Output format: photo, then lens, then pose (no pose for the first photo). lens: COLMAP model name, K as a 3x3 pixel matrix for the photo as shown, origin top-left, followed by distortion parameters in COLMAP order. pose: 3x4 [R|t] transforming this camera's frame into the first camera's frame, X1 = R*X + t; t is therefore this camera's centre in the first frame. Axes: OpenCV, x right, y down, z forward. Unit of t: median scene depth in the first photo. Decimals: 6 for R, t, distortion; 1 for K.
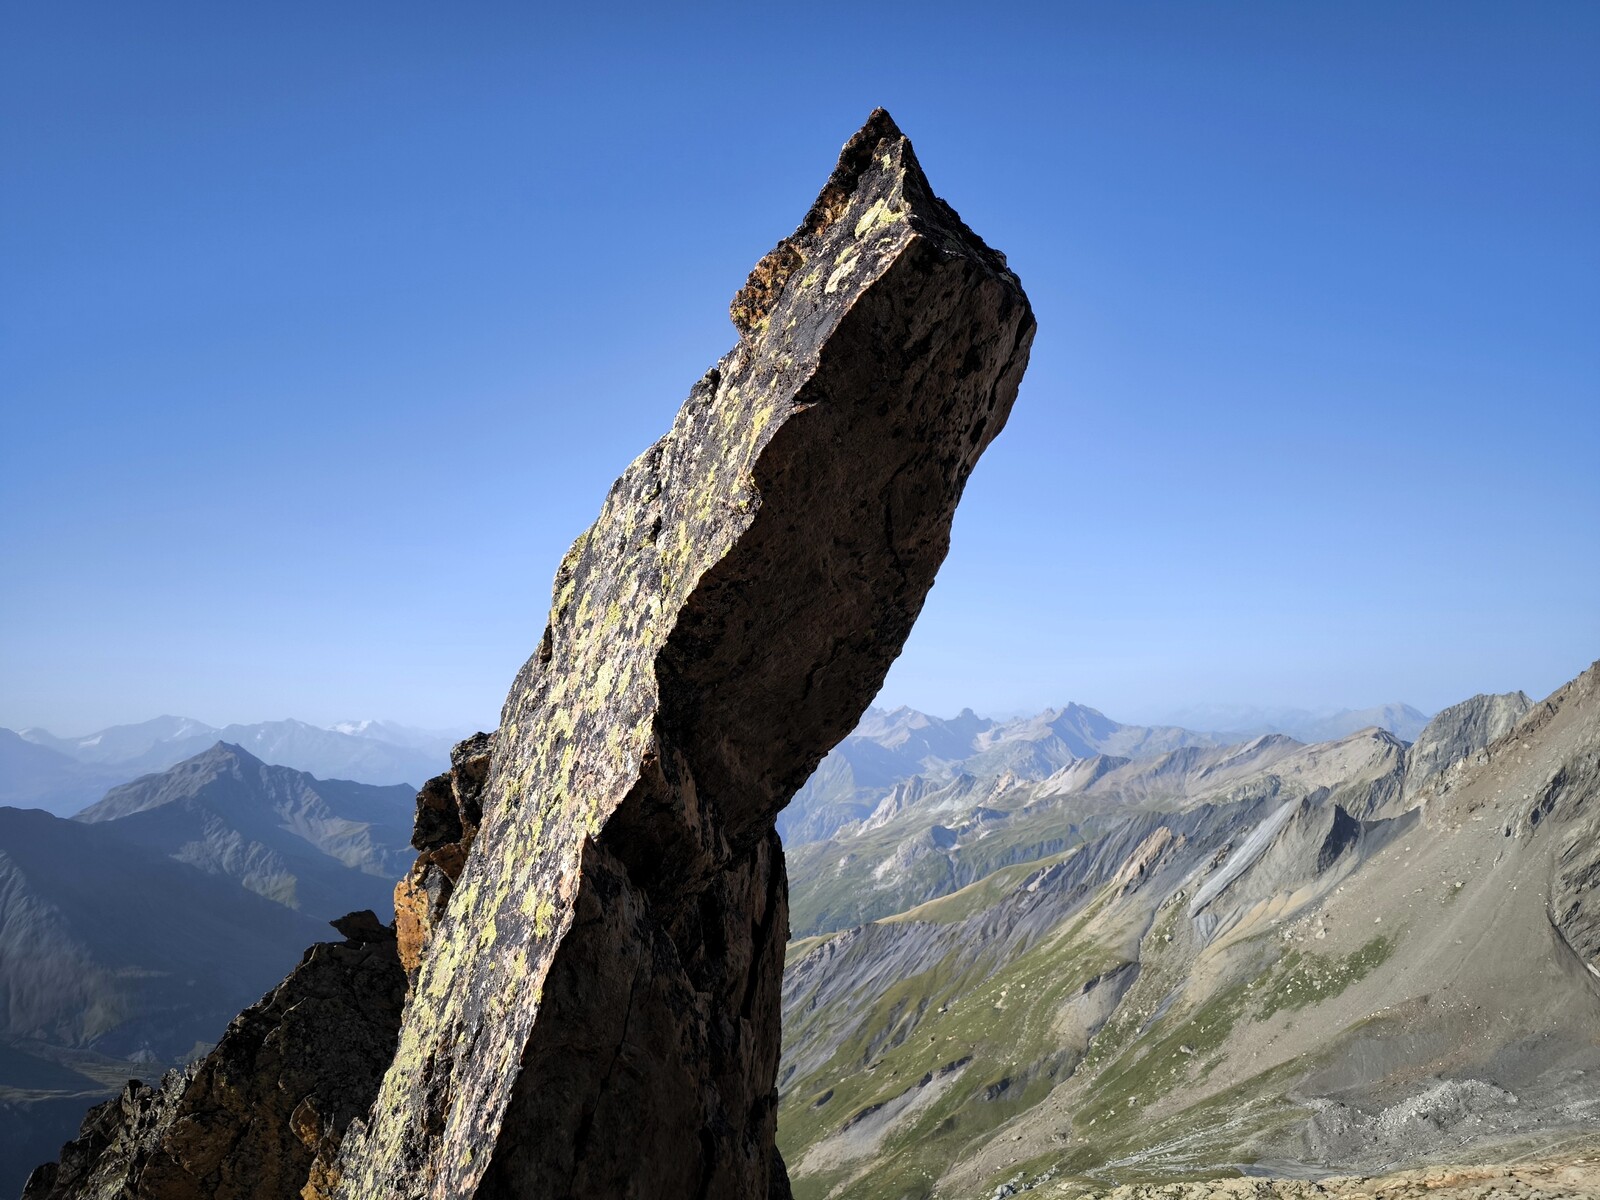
lens RADIAL K [[1106.5, 0, 802.6], [0, 1106.5, 604.9], [0, 0, 1]] dist [0.056780, -0.044876]
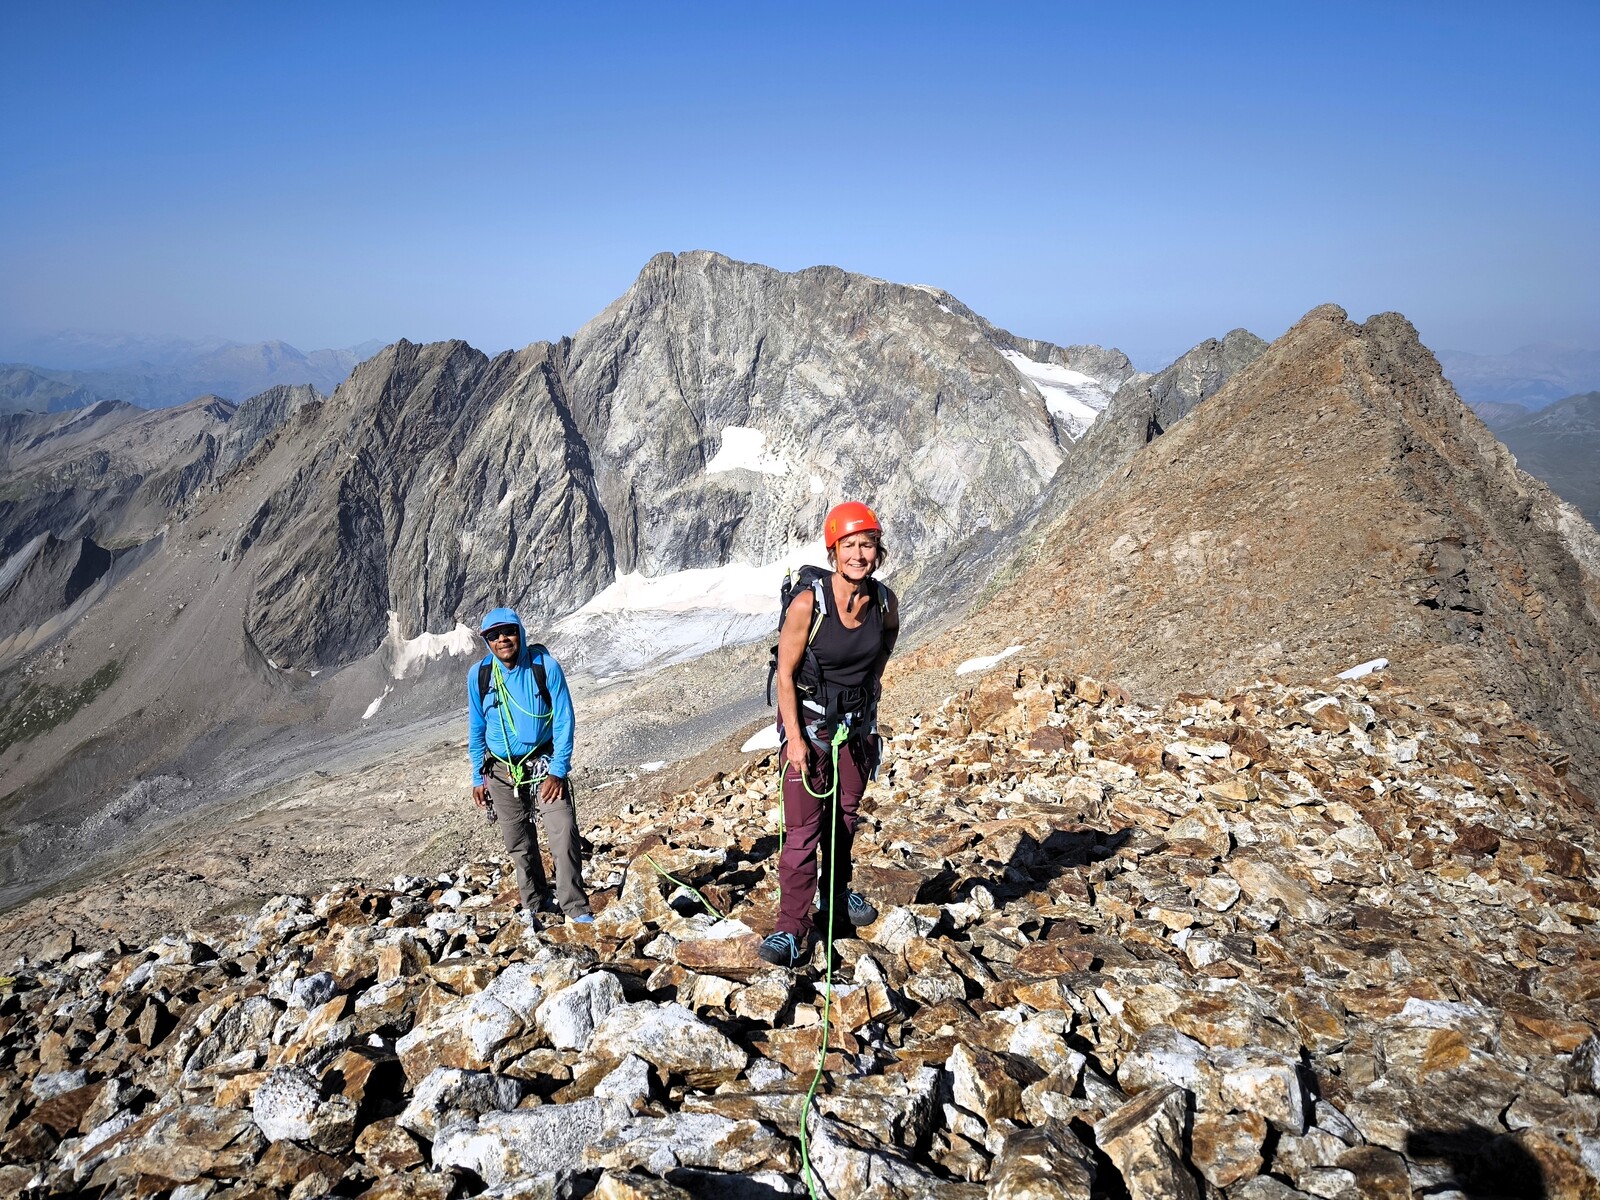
lens RADIAL K [[1106.5, 0, 800.1], [0, 1106.5, 590.9], [0, 0, 1]] dist [0.056780, -0.044876]
pose [[0.622467, -0.153138, 0.767518, 0.082785], [-0.097398, 0.957889, 0.270114, -0.148392], [-0.776562, -0.242892, 0.581339, -0.190149]]
